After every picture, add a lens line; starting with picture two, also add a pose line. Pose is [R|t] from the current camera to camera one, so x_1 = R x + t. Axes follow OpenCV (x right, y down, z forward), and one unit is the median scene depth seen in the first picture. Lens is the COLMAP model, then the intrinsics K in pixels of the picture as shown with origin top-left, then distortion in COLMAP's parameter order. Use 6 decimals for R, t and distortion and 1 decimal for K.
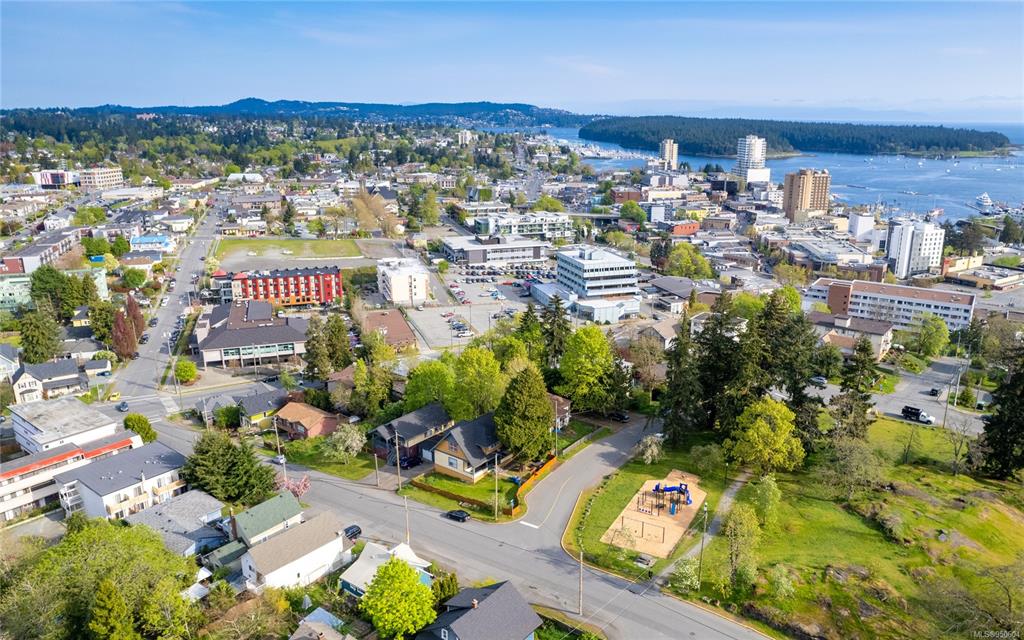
lens RADIAL K [[733.8, 0, 520.5], [0, 733.8, 316.6], [0, 0, 1]] dist [-0.073027, 0.061208]
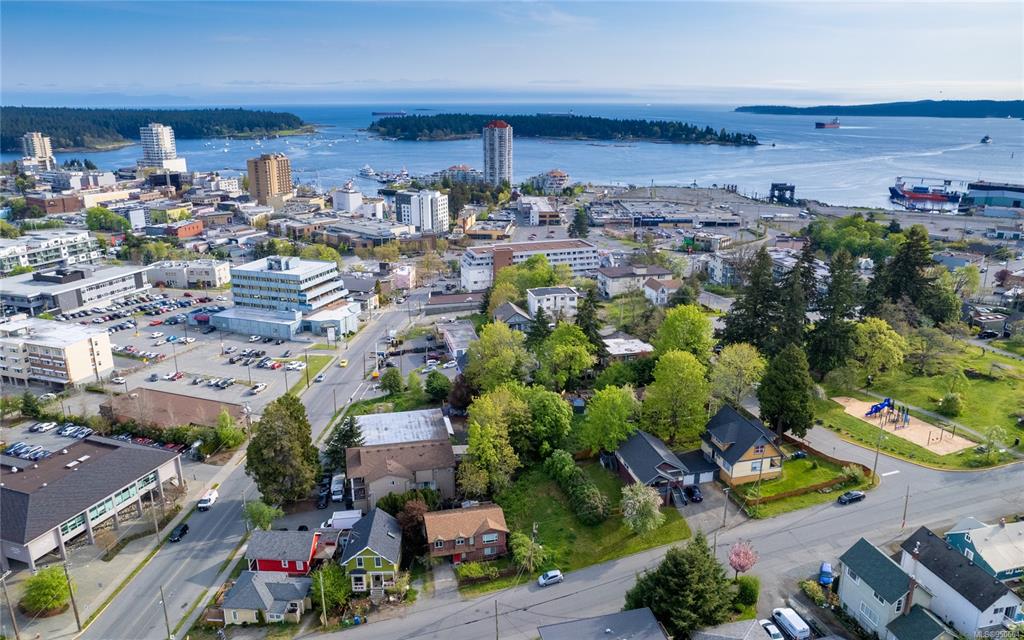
lens RADIAL K [[732.1, 0, 519.8], [0, 732.1, 319.1], [0, 0, 1]] dist [-0.069400, 0.051957]
pose [[0.613343, -0.230461, 0.755446, -0.389210], [0.212874, 0.969323, 0.122876, -0.067926], [-0.760589, 0.085449, 0.643586, 0.252726]]
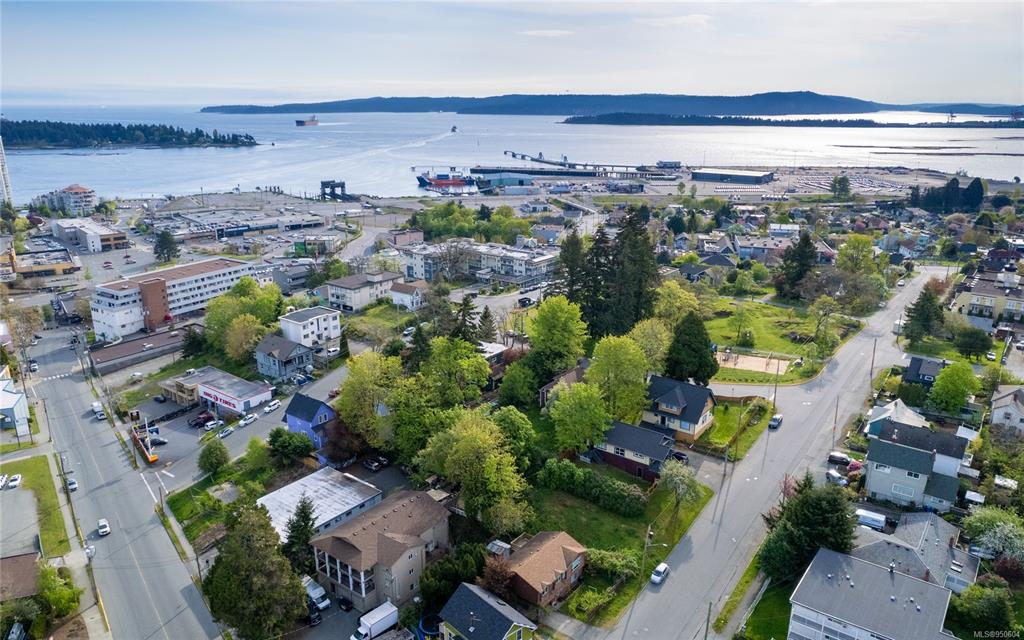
lens RADIAL K [[732.1, 0, 519.8], [0, 732.1, 319.1], [0, 0, 1]] dist [-0.069400, 0.051957]
pose [[-0.029950, -0.291106, 0.956222, -0.442586], [0.264336, 0.920286, 0.288445, -0.132489], [-0.963966, 0.261403, 0.049387, 0.483007]]
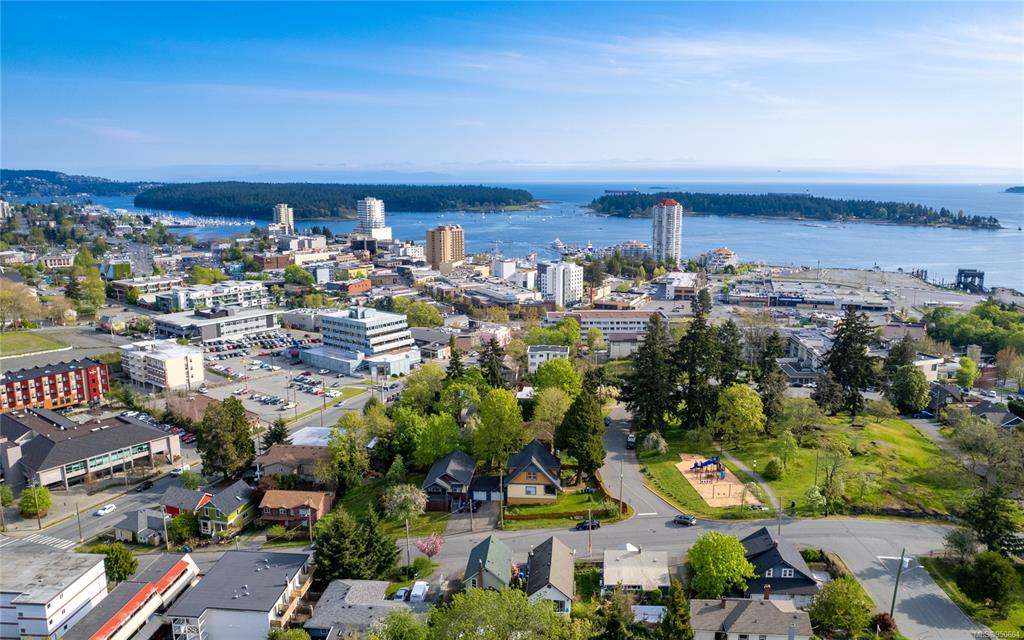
lens RADIAL K [[732.1, 0, 519.8], [0, 732.1, 319.1], [0, 0, 1]] dist [-0.069400, 0.051957]
pose [[0.831353, -0.109181, 0.544914, -0.277180], [0.152634, 0.987664, -0.034974, -0.007396], [-0.534373, 0.112248, 0.837762, 0.027510]]
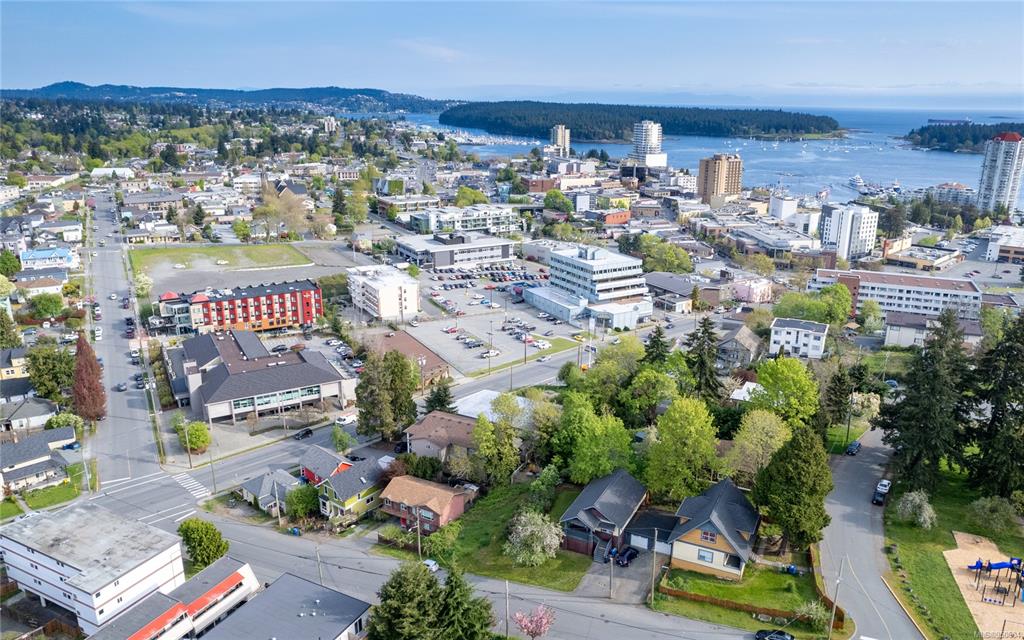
lens RADIAL K [[732.1, 0, 519.8], [0, 732.1, 319.1], [0, 0, 1]] dist [-0.069400, 0.051957]
pose [[0.980040, -0.054583, 0.191158, -0.171621], [0.050269, 0.998361, 0.027351, -0.033046], [-0.192338, -0.017196, 0.981178, 0.120761]]
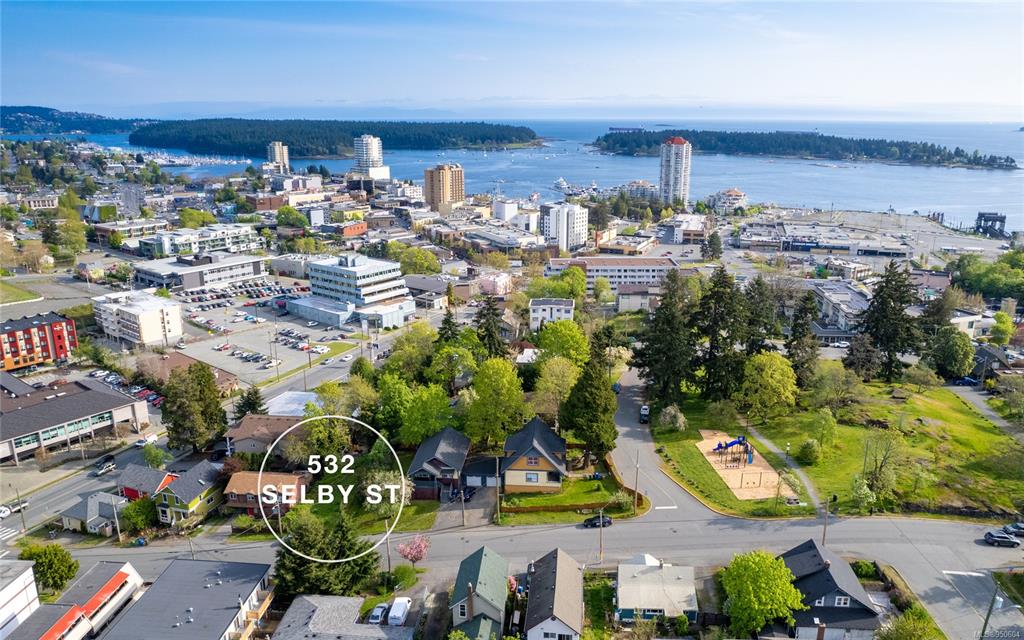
lens RADIAL K [[732.1, 0, 519.8], [0, 732.1, 319.1], [0, 0, 1]] dist [-0.069400, 0.051957]
pose [[0.833466, -0.151804, 0.531310, -0.239127], [0.150440, 0.987541, 0.046161, -0.020946], [-0.531698, 0.041457, 0.845919, 0.080241]]
